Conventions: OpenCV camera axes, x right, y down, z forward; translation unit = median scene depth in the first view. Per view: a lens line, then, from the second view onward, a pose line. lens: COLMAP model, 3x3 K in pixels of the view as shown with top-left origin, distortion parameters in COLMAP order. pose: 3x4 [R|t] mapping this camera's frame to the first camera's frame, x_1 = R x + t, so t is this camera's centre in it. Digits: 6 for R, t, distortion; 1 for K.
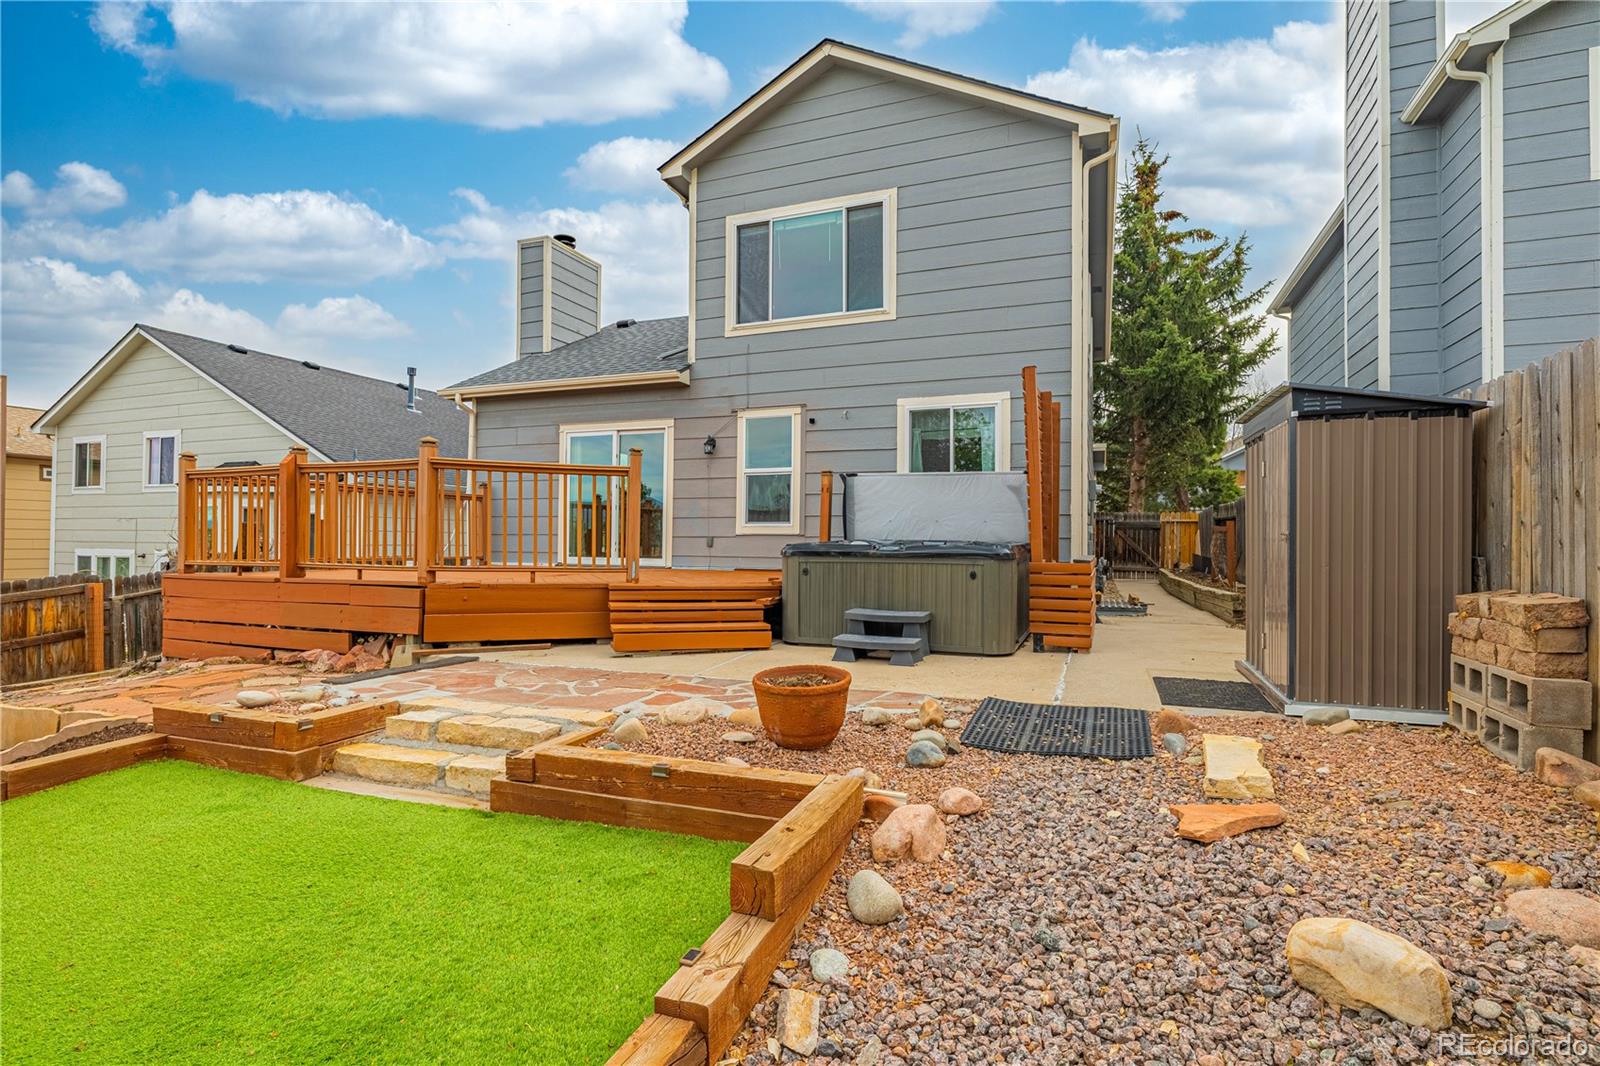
lens RADIAL K [[781.8, 0, 800.0], [0, 781.8, 540.5], [0, 0, 1]] dist [-0.001223, -0.000864]
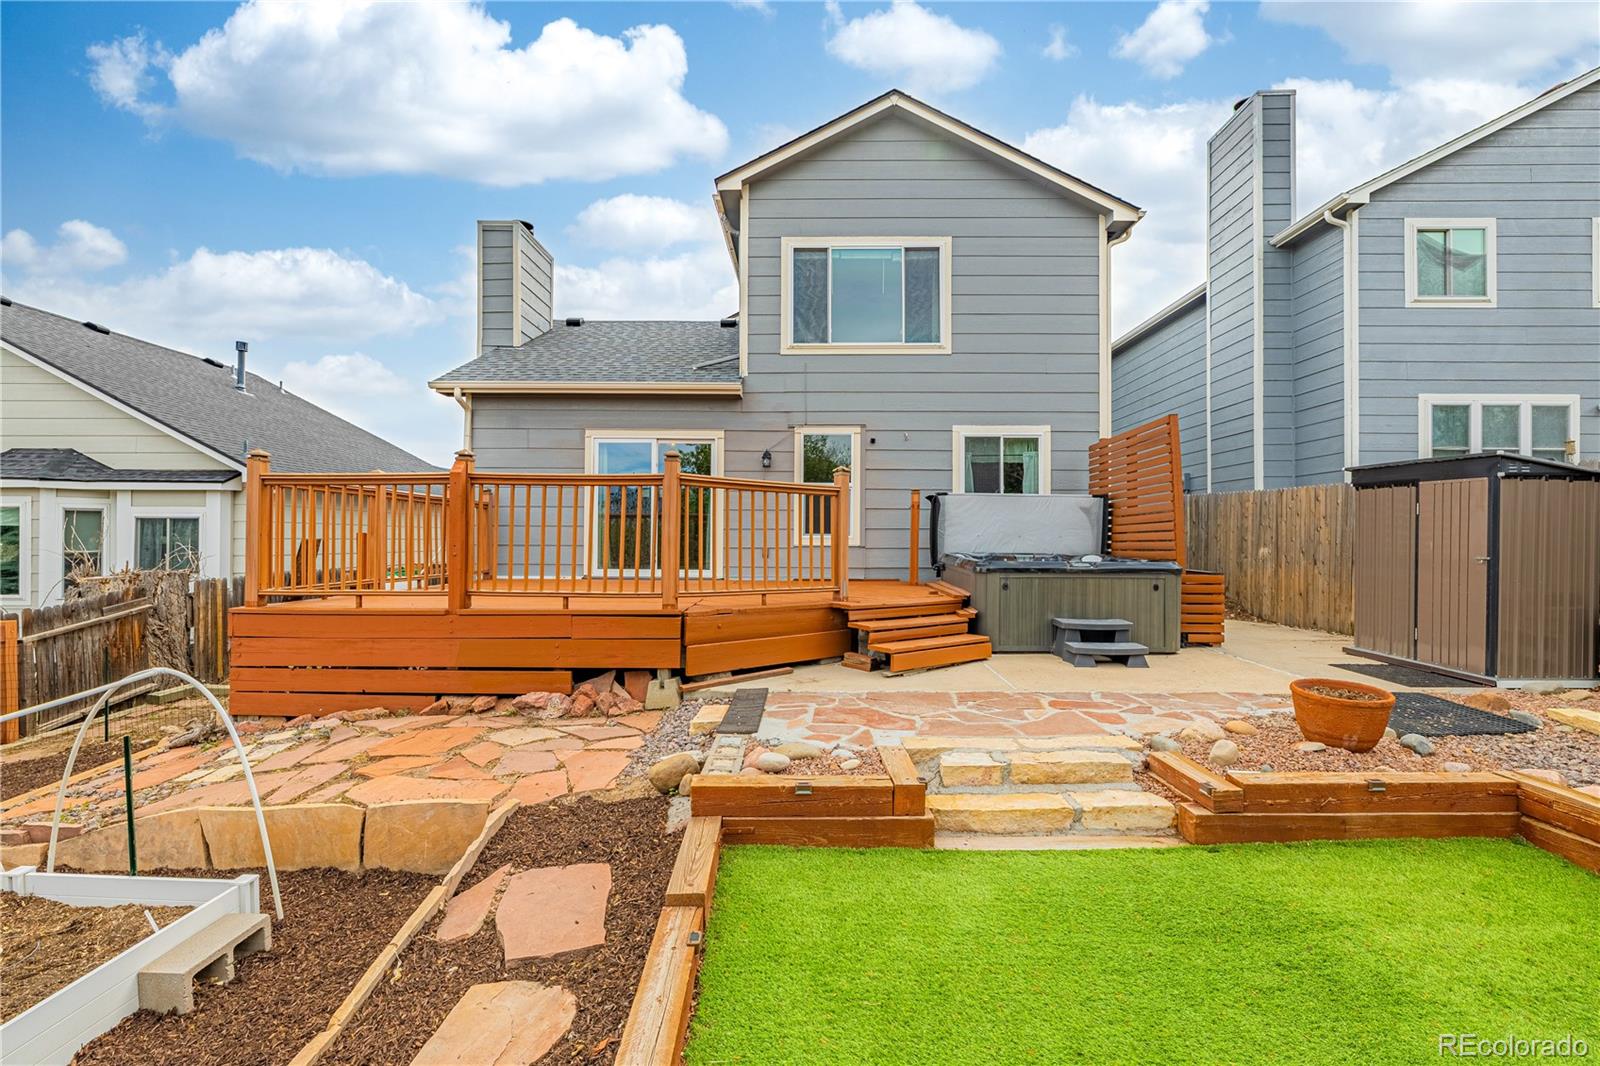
lens RADIAL K [[722.7, 0, 801.1], [0, 722.7, 539.0], [0, 0, 1]] dist [-0.007154, 0.000675]
pose [[0.932186, -0.002899, 0.361967, -0.452024], [0.001047, 0.999985, 0.005313, -0.023810], [-0.361977, -0.004574, 0.932176, 0.111668]]
